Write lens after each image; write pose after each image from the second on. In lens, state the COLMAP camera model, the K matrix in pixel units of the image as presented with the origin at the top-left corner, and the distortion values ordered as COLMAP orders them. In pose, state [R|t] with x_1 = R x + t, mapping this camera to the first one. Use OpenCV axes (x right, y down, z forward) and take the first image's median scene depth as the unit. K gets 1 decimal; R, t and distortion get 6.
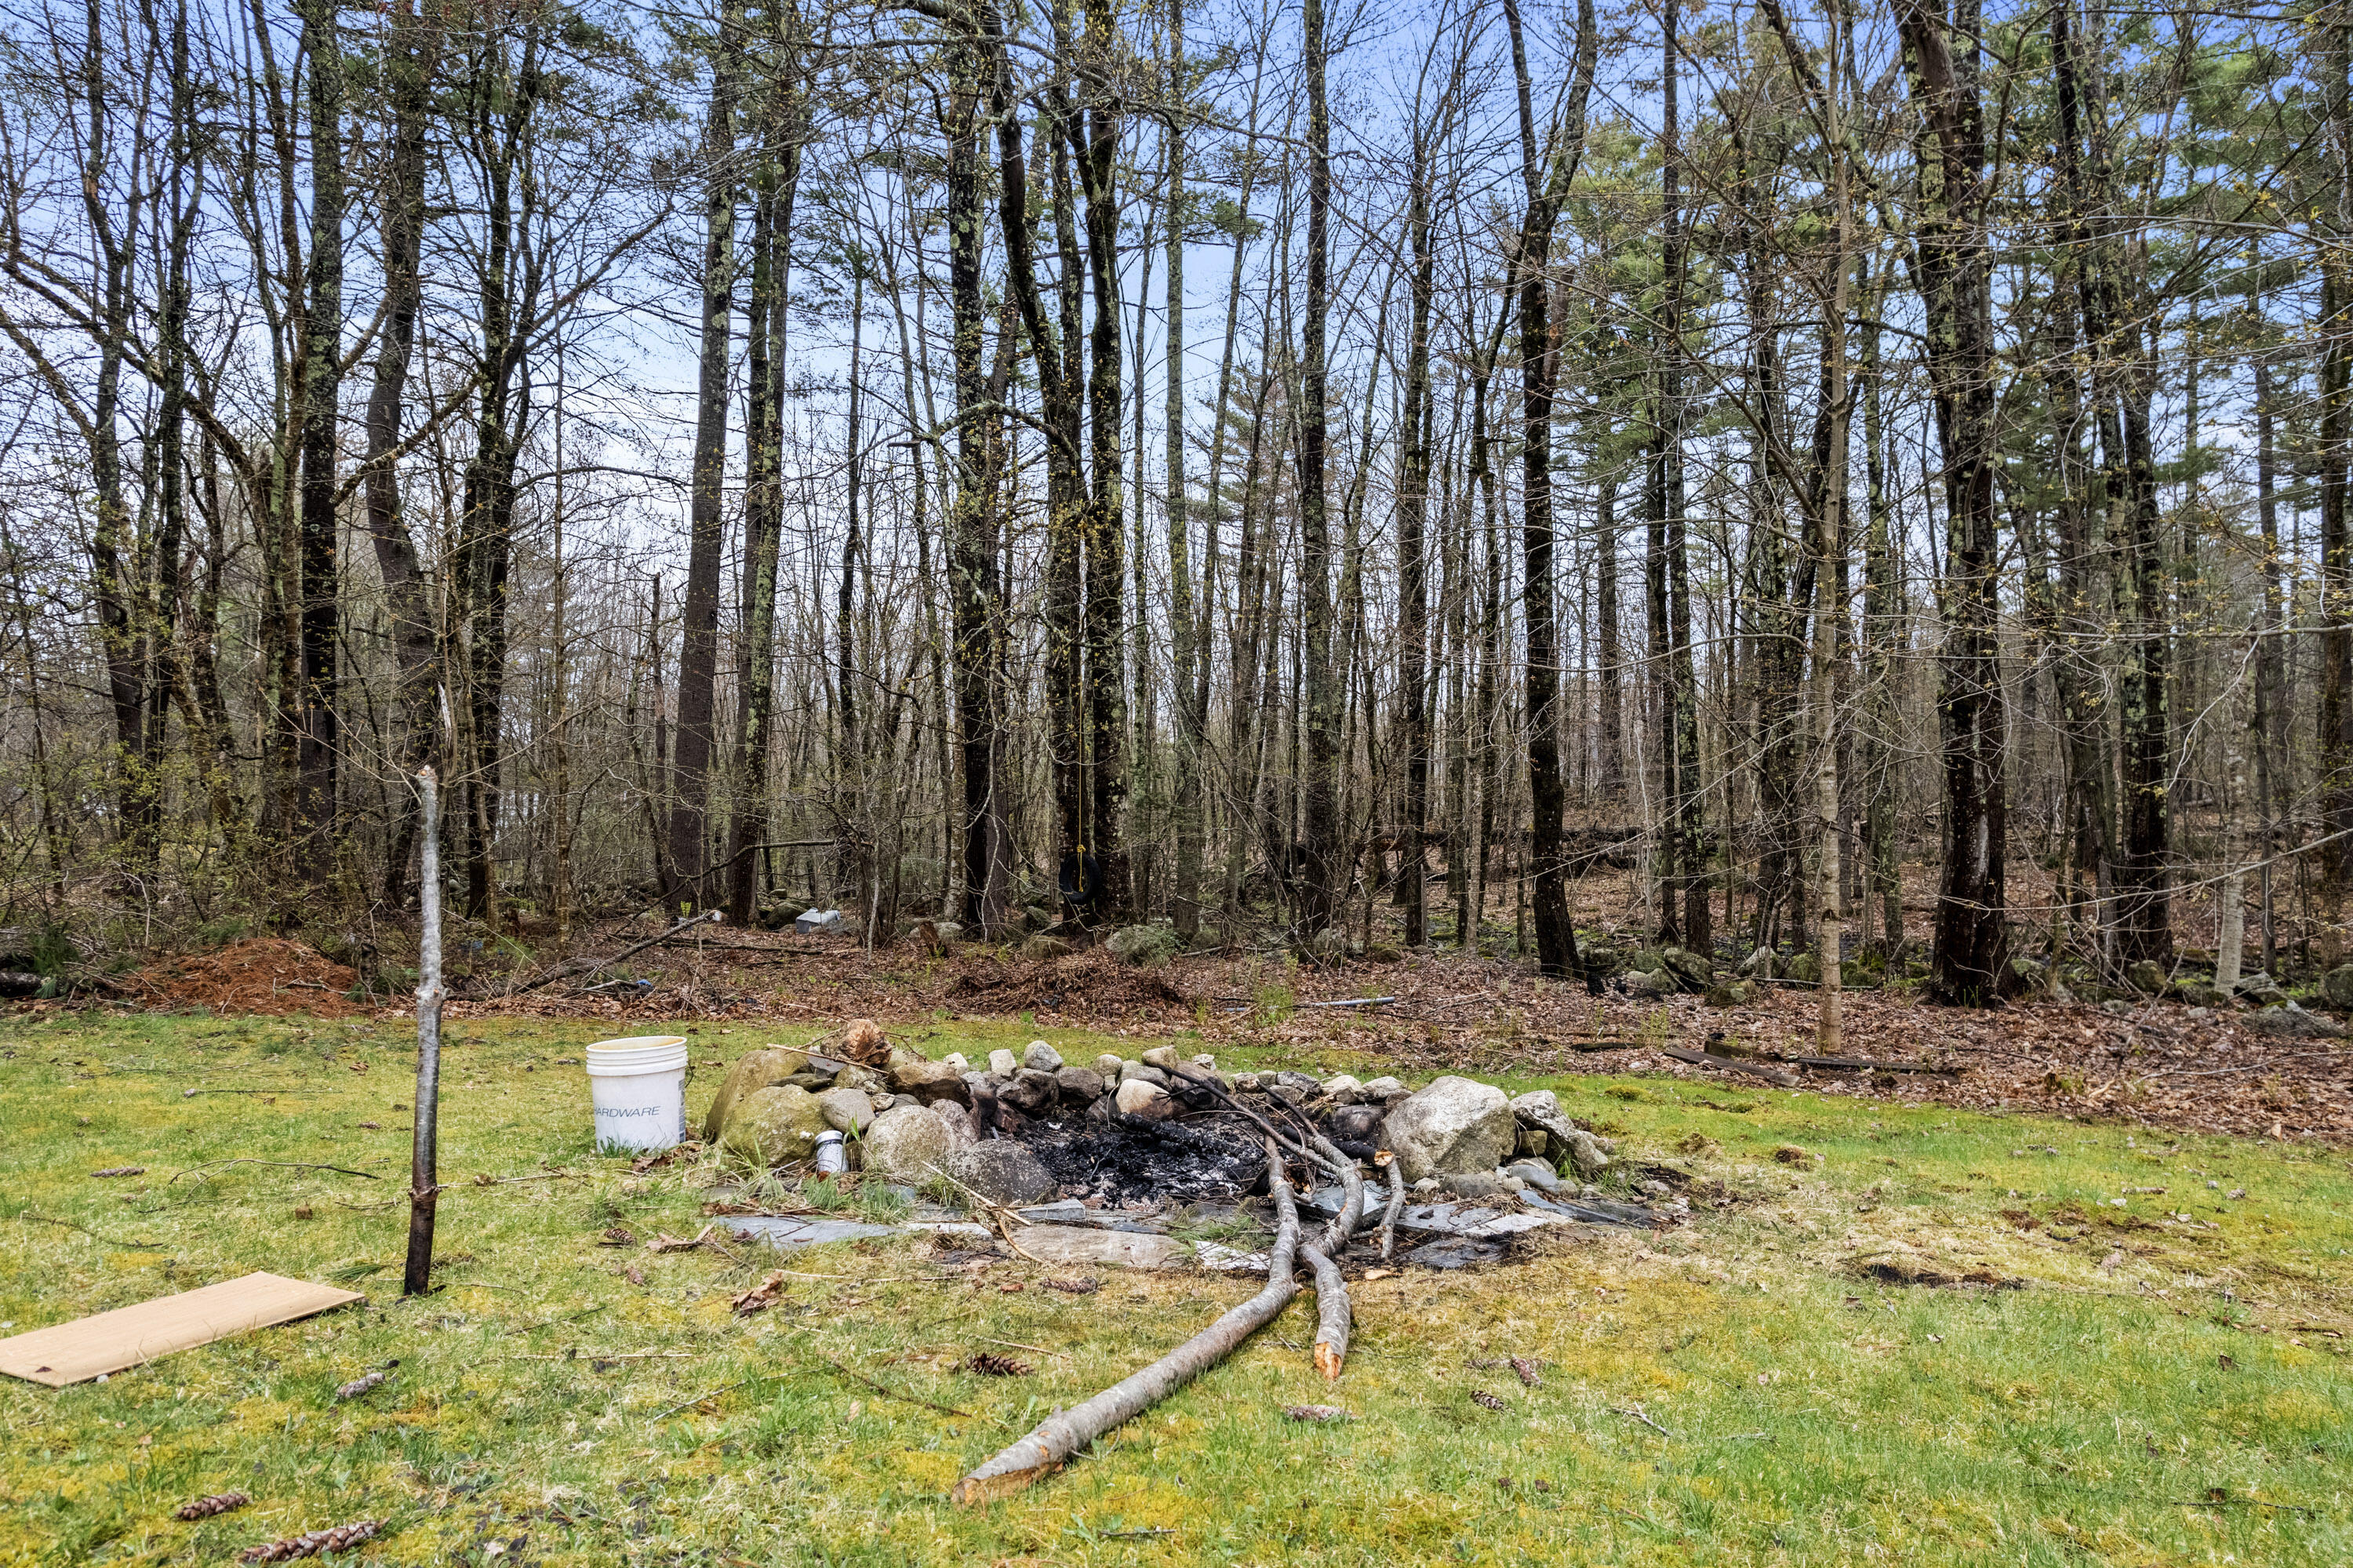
lens RADIAL K [[1513.9, 0, 1176.5], [0, 1513.9, 784.0], [0, 0, 1]] dist [-0.085425, 0.072401]
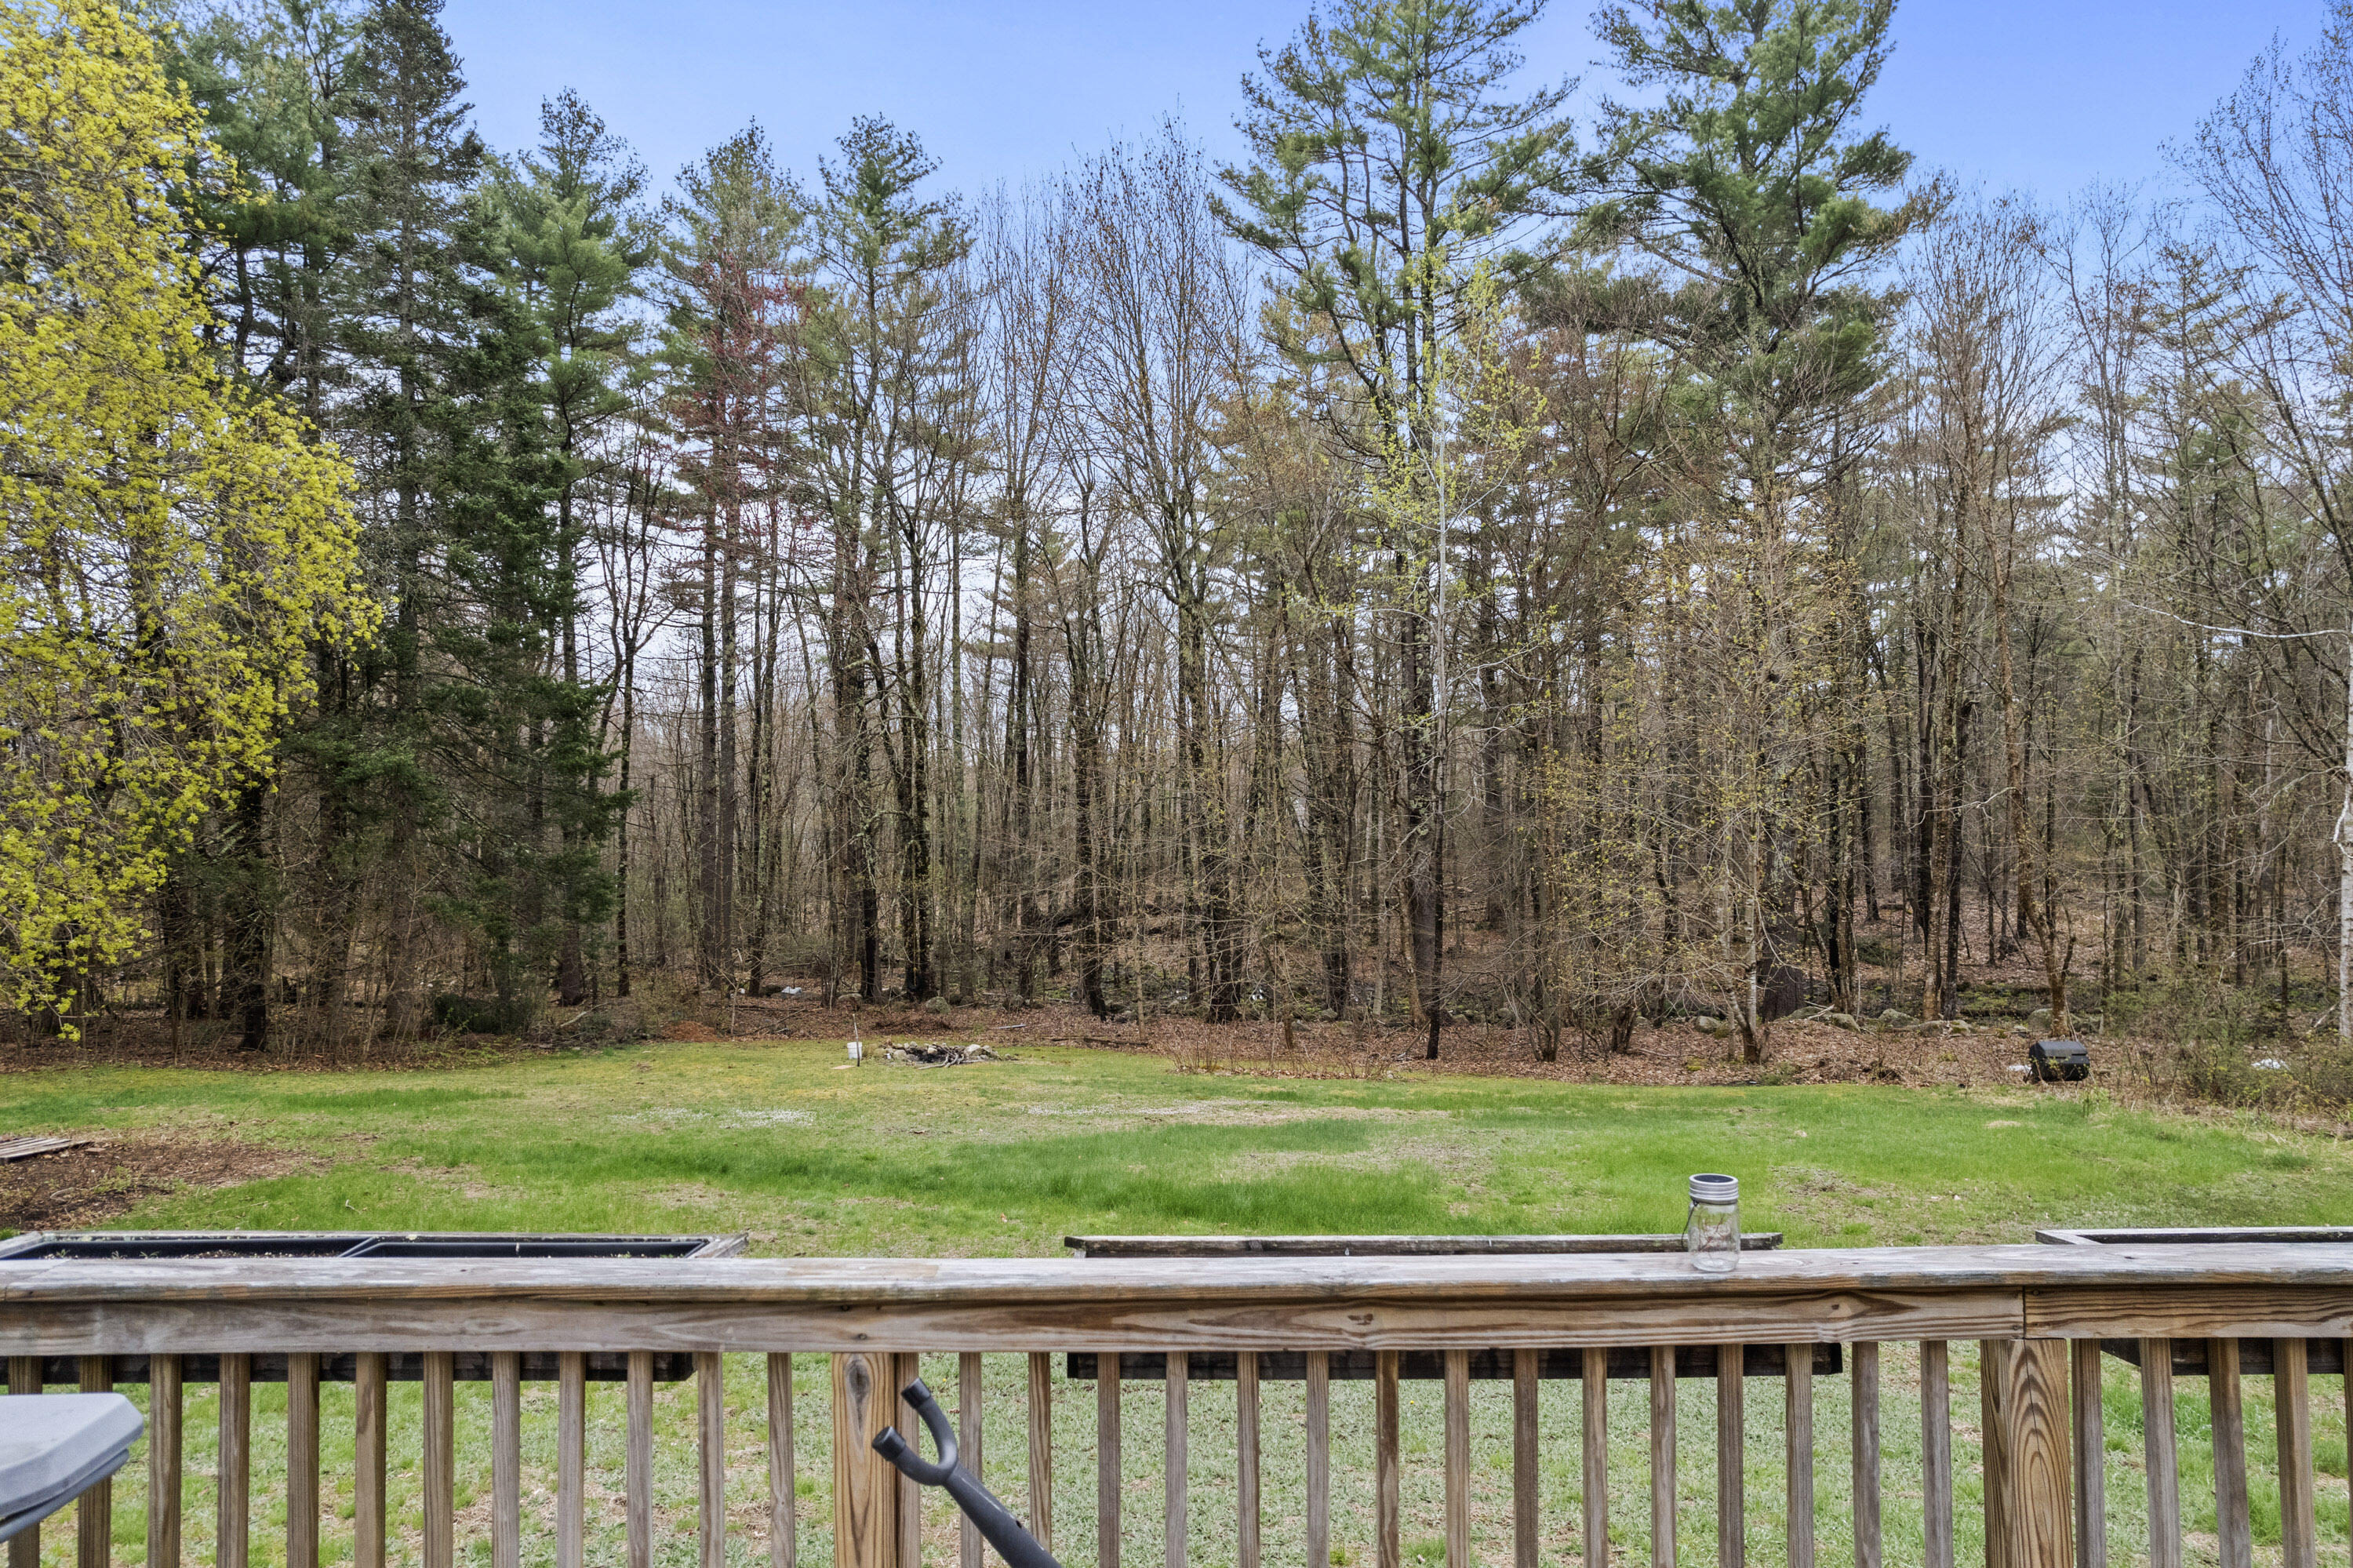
lens RADIAL K [[1513.9, 0, 1176.5], [0, 1513.9, 784.0], [0, 0, 1]] dist [-0.085425, 0.072401]
pose [[0.992798, -0.009772, 0.119398, 0.095359], [0.010082, 0.999947, -0.001987, -0.330702], [-0.119373, 0.003176, 0.992844, -2.024625]]
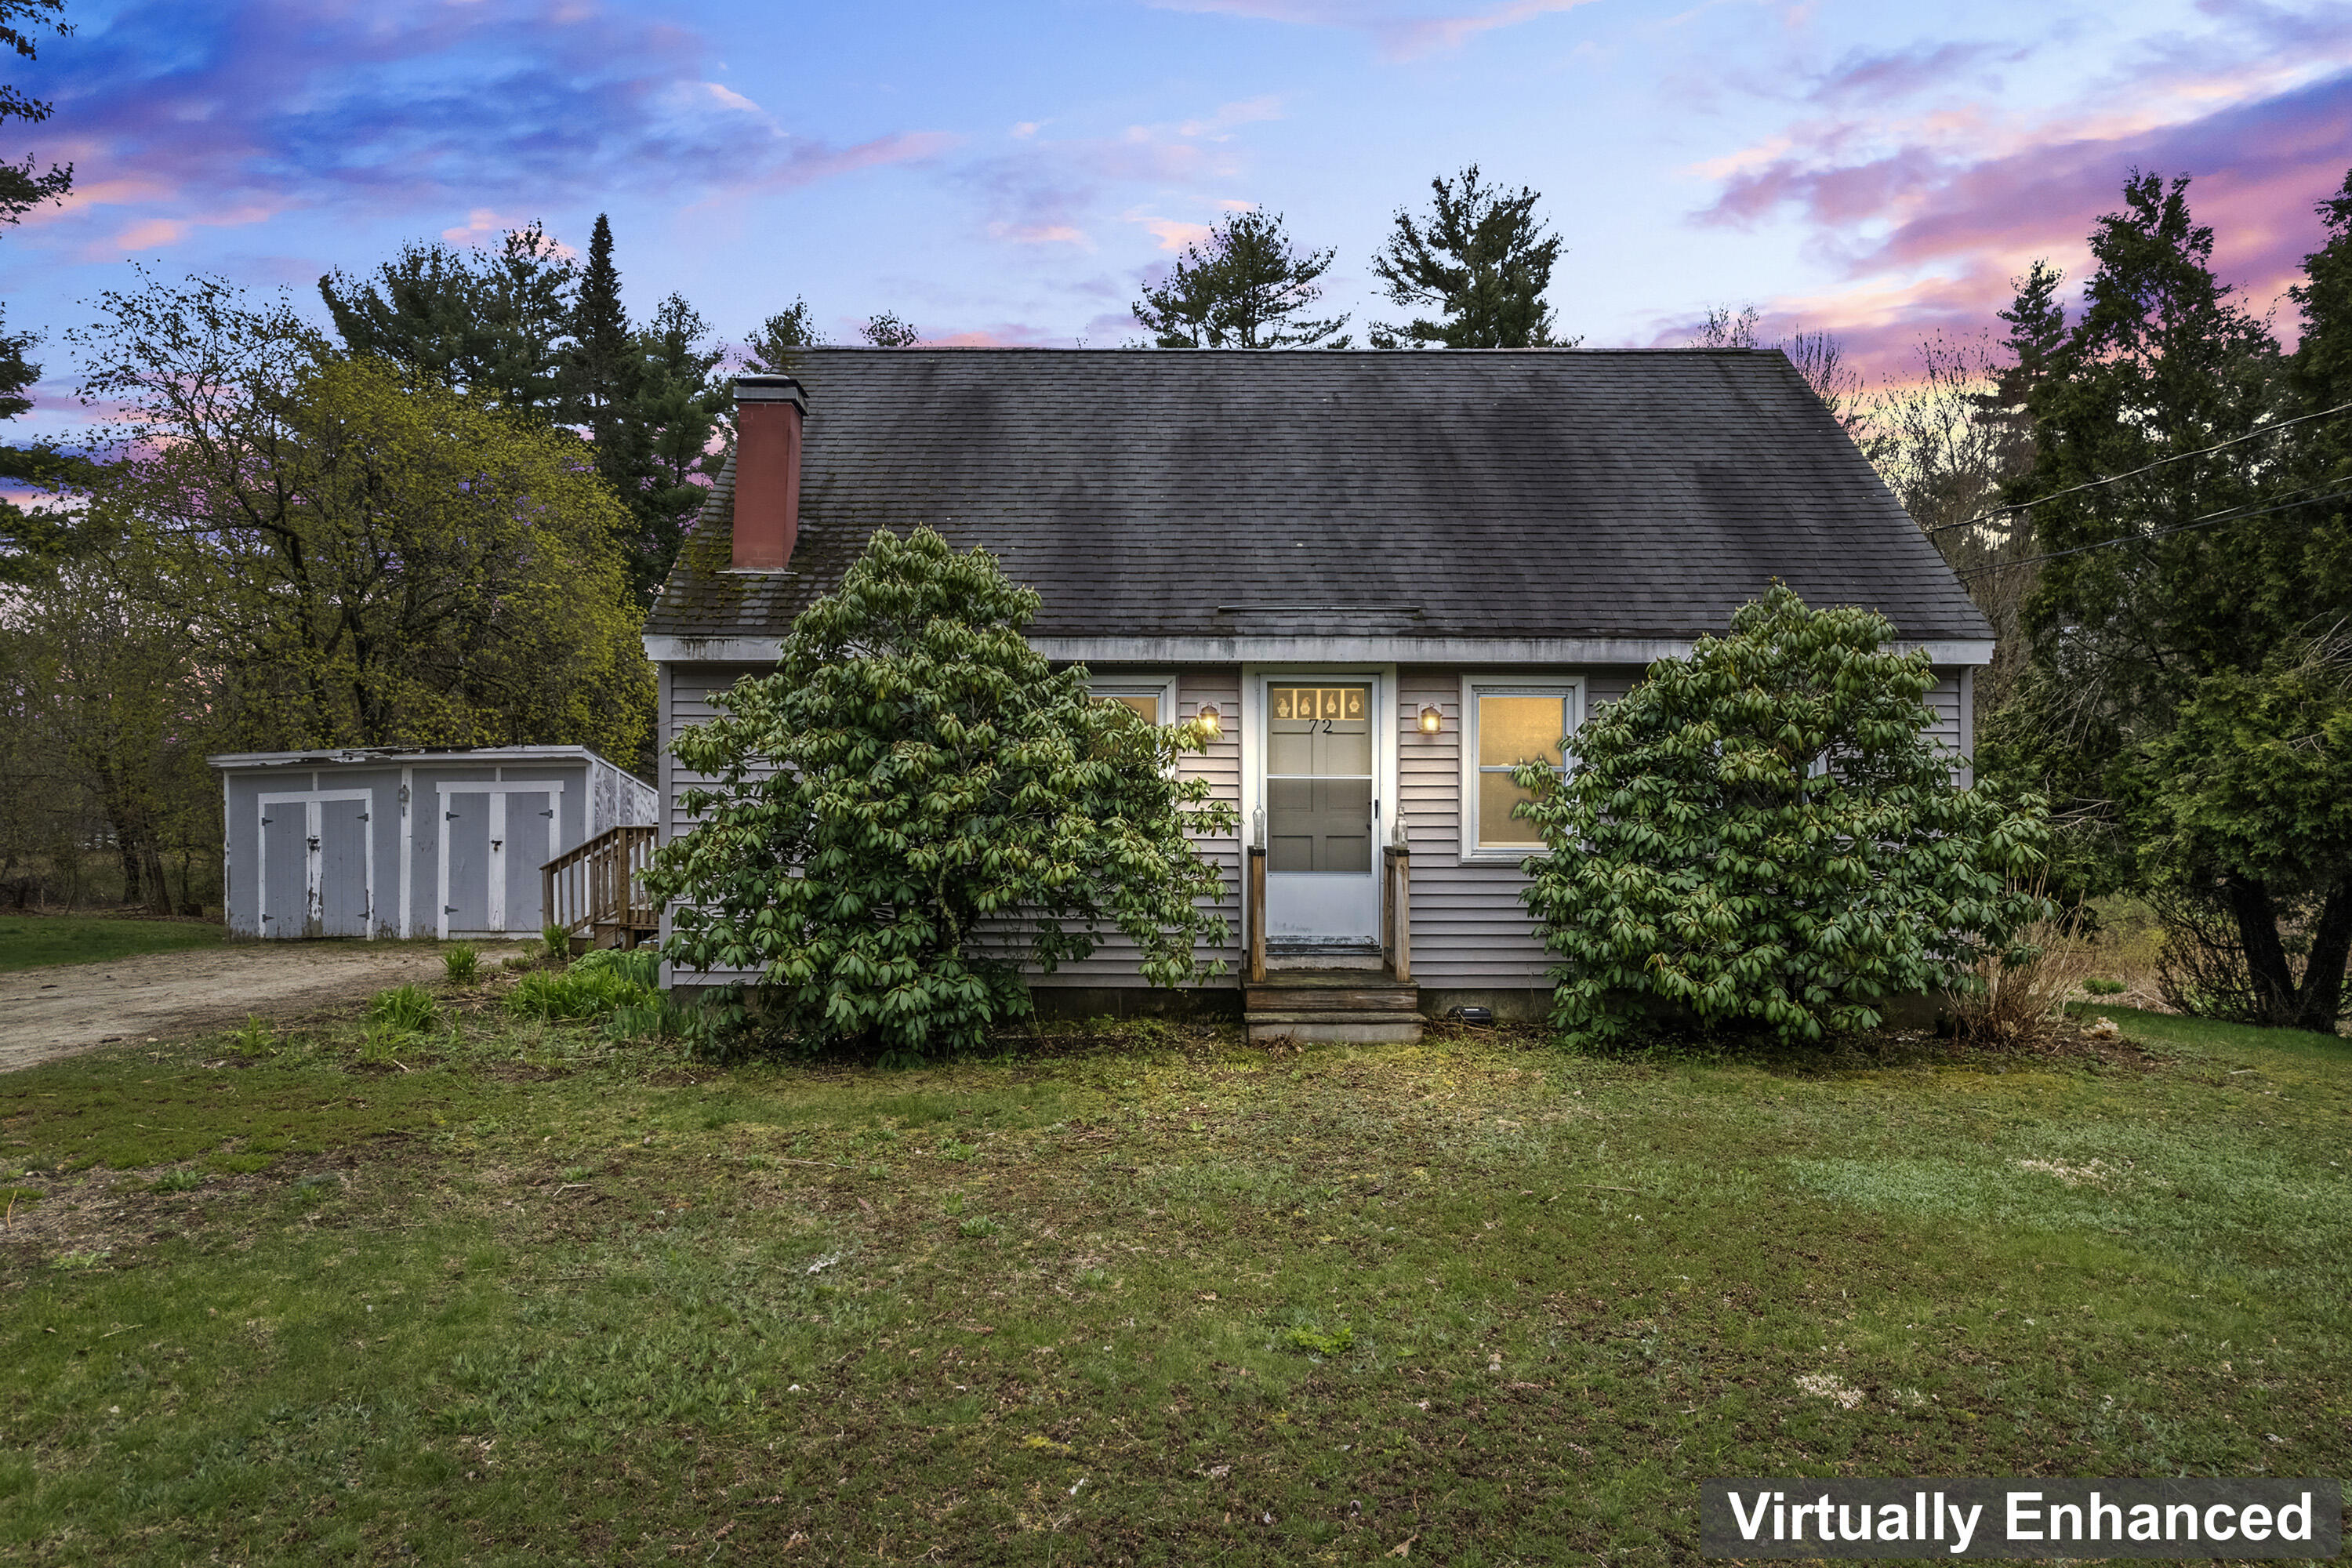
lens RADIAL K [[1513.2, 0, 1176.0], [0, 1513.2, 784.0], [0, 0, 1]] dist [-0.085425, 0.072401]
pose [[0.992977, 0.002433, 0.118282, 0.283782], [-0.002124, 0.999994, -0.002734, -0.273535], [-0.118288, 0.002464, 0.992976, -4.849930]]
